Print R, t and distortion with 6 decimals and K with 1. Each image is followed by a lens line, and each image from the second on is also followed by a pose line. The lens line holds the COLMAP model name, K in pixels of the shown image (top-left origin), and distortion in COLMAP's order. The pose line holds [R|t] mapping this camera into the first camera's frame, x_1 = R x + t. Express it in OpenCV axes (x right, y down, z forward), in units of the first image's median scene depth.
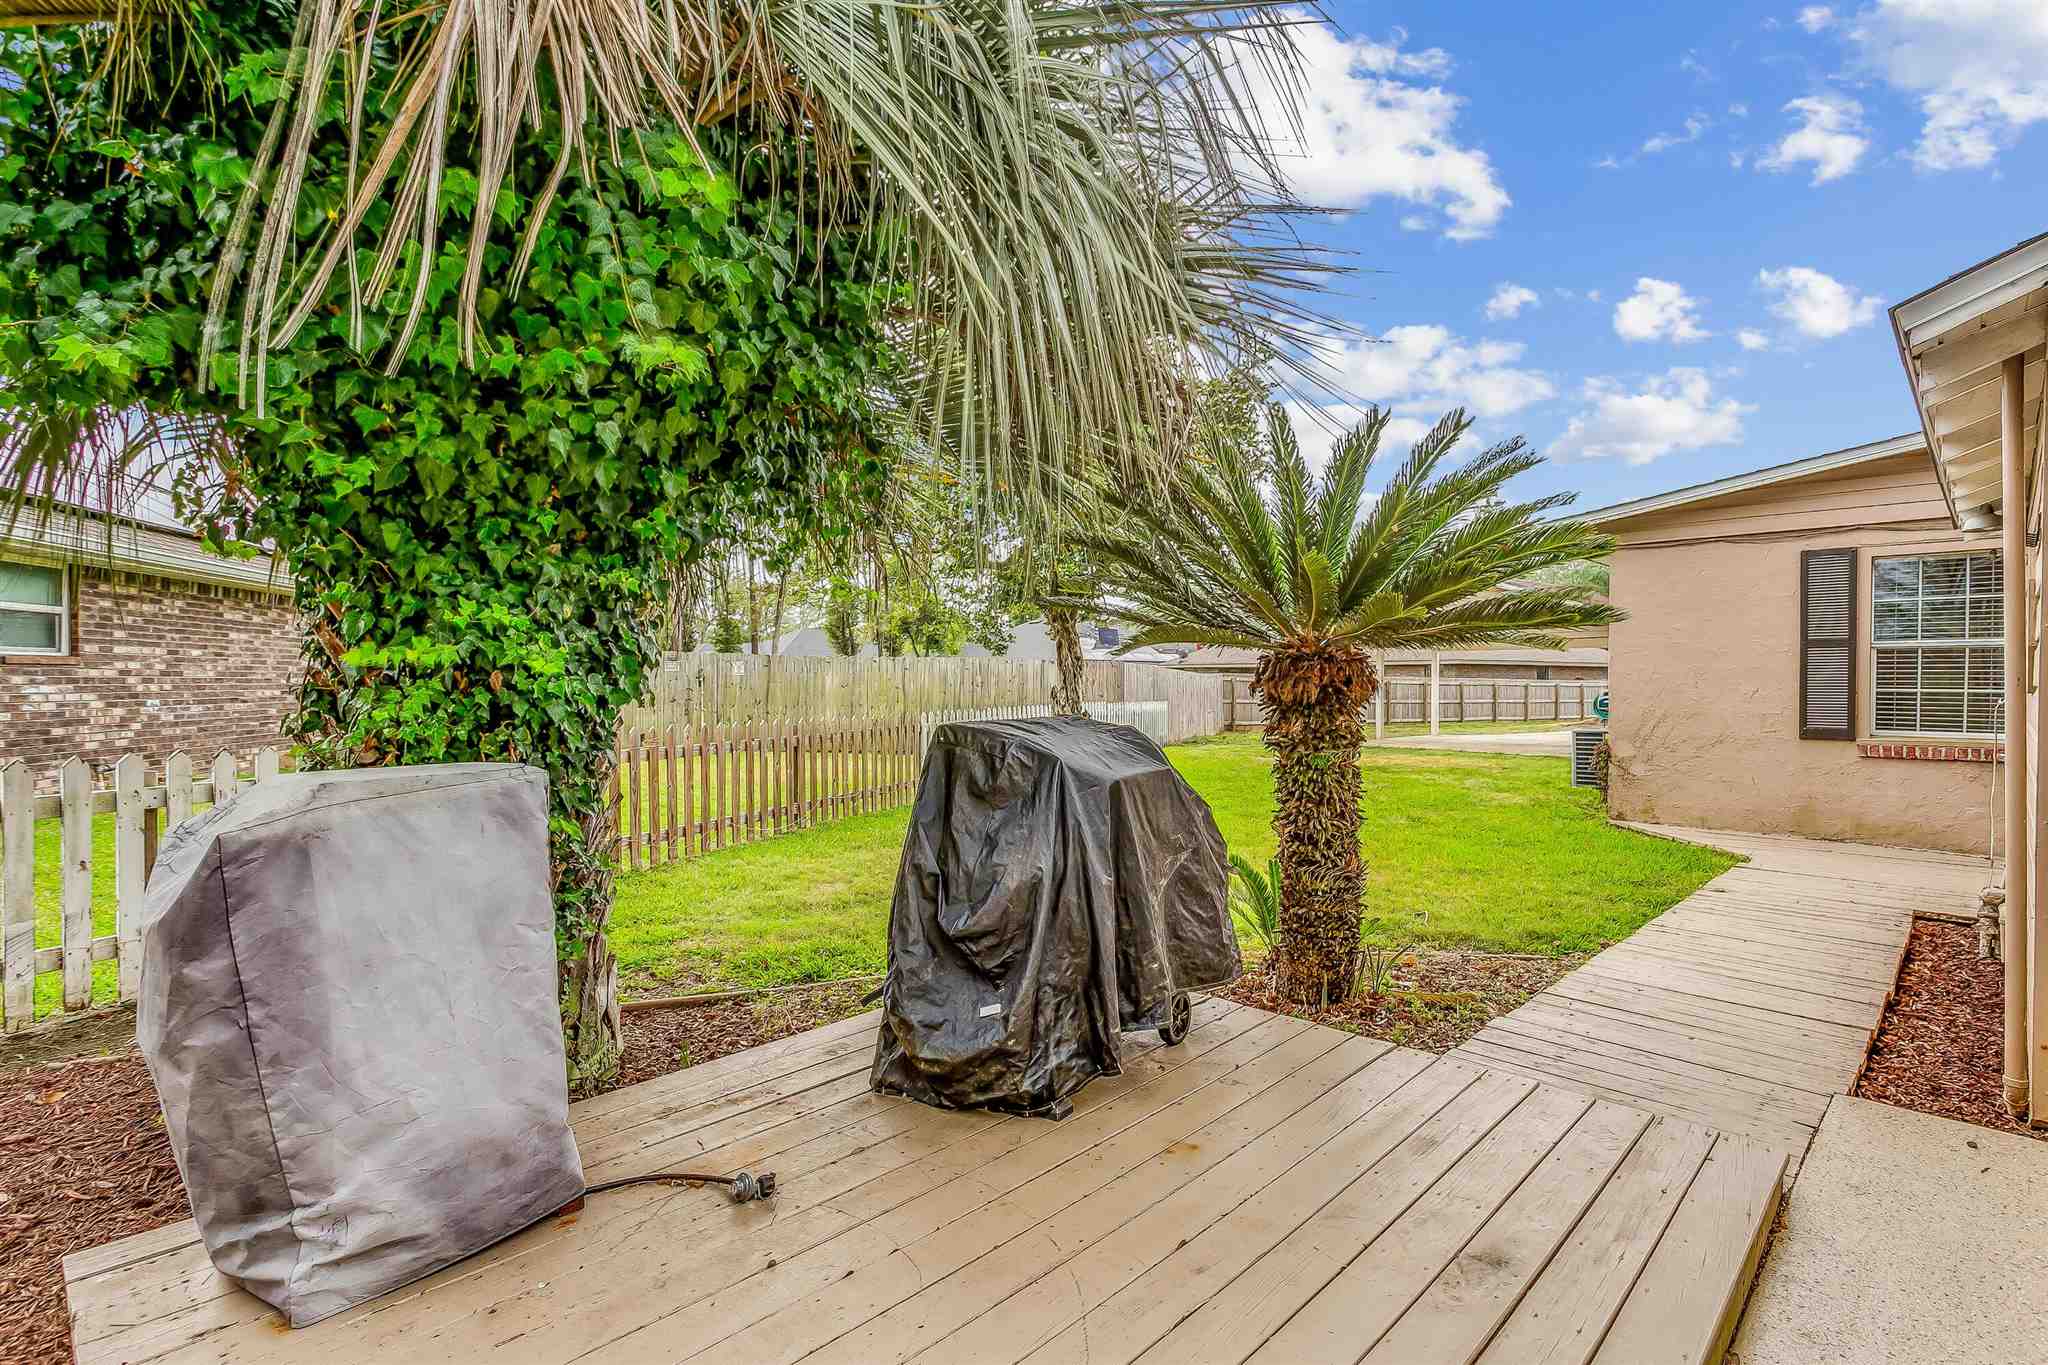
lens RADIAL K [[1008.9, 0, 1022.0], [0, 1008.9, 730.8], [0, 0, 1]] dist [0.010450, -0.000023]
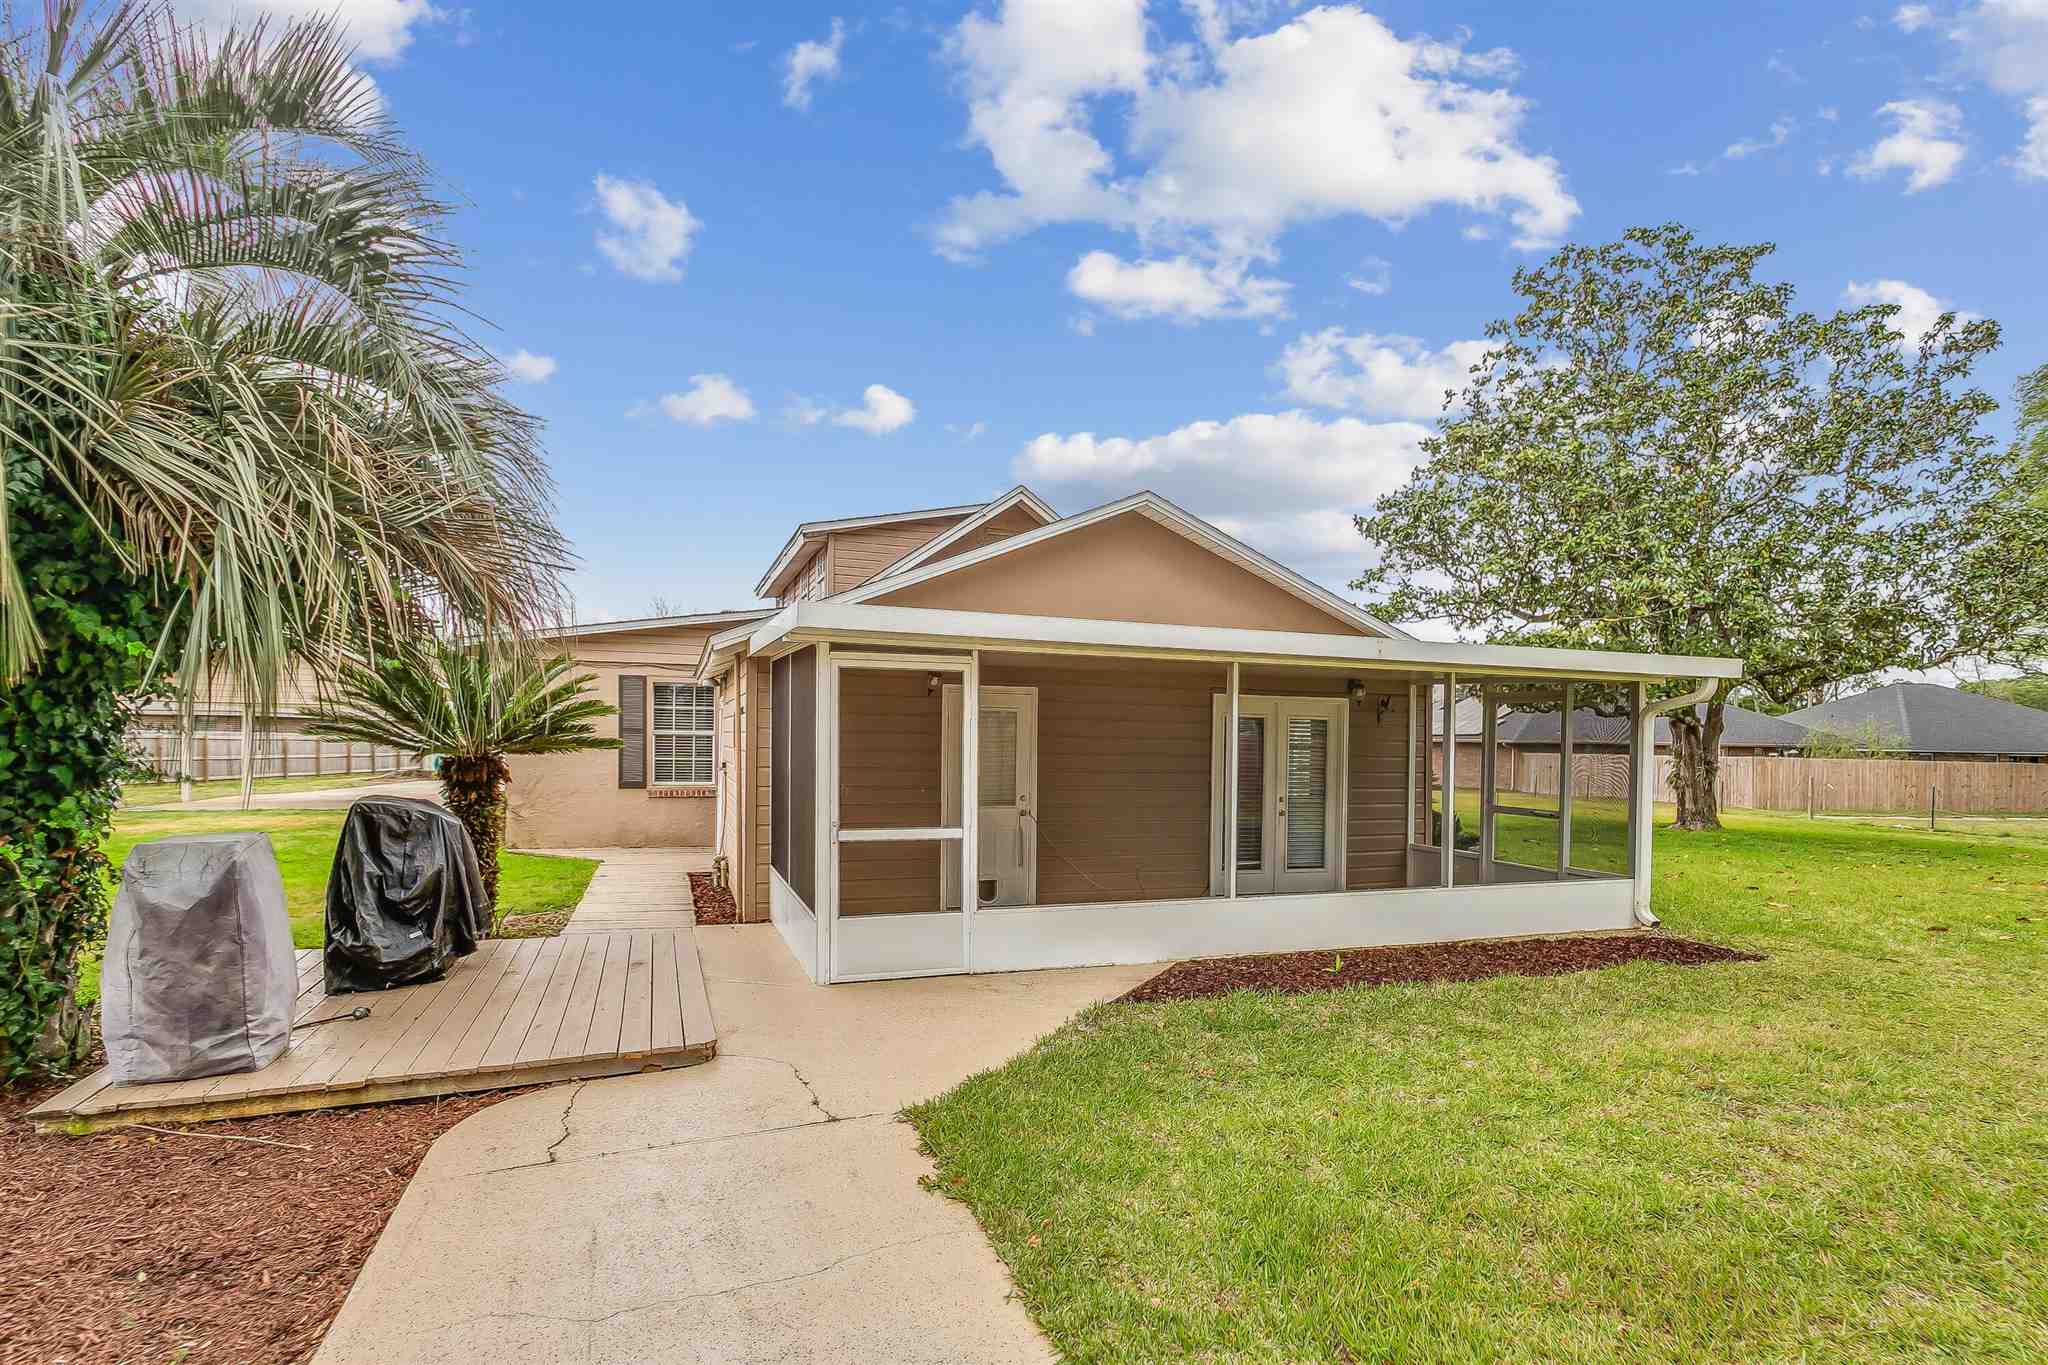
lens RADIAL K [[1008.9, 0, 1022.0], [0, 1008.9, 730.8], [0, 0, 1]] dist [0.010450, -0.000023]
pose [[0.454494, 0.013666, 0.890645, -1.094172], [0.030802, 0.999043, -0.031048, -0.038913], [-0.890217, 0.041545, 0.453638, -0.911753]]
